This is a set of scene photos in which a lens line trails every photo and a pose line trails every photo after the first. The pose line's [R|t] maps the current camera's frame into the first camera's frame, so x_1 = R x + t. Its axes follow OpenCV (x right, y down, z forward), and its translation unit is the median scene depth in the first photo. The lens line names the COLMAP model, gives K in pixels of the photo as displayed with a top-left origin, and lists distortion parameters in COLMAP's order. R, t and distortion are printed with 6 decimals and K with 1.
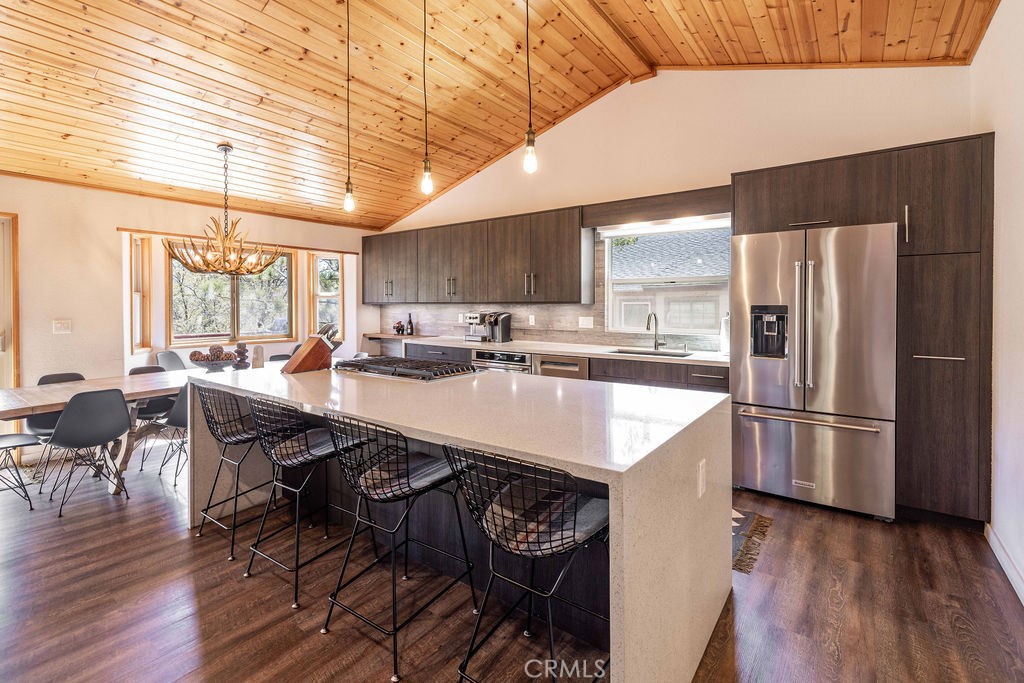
lens RADIAL K [[465.9, 0, 498.1], [0, 465.9, 309.5], [0, 0, 1]] dist [-0.000634, -0.000168]
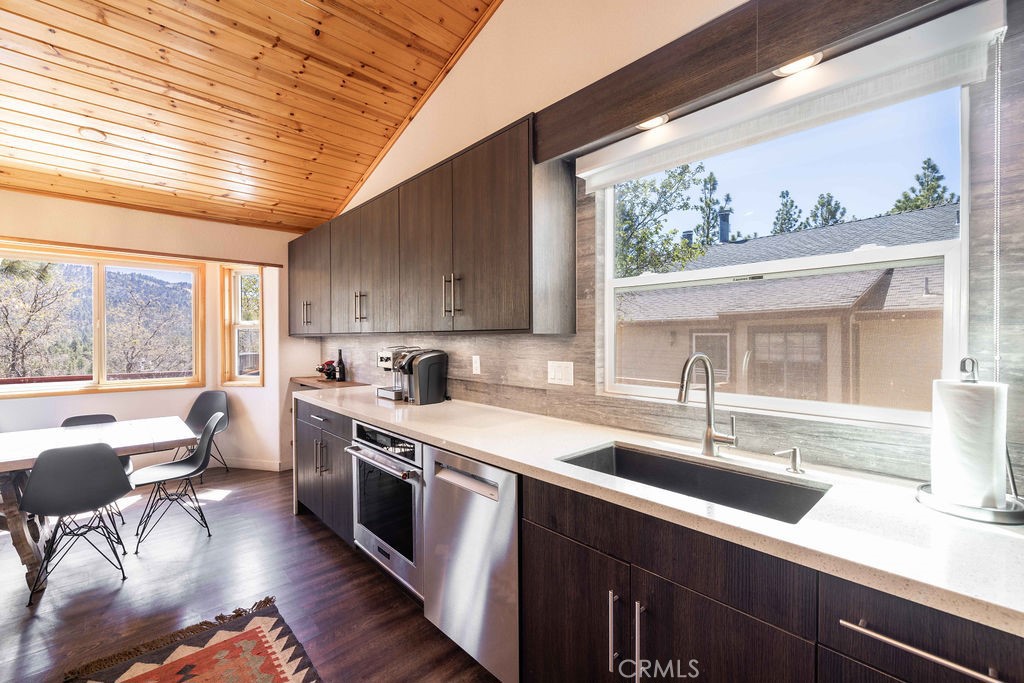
lens RADIAL K [[432.9, 0, 505.9], [0, 432.9, 338.0], [0, 0, 1]] dist [-0.000030, 0.000047]
pose [[0.984924, -0.001715, -0.172979, 0.206300], [0.000361, 0.999969, -0.007855, -0.004606], [0.172987, 0.007674, 0.984894, 0.539038]]
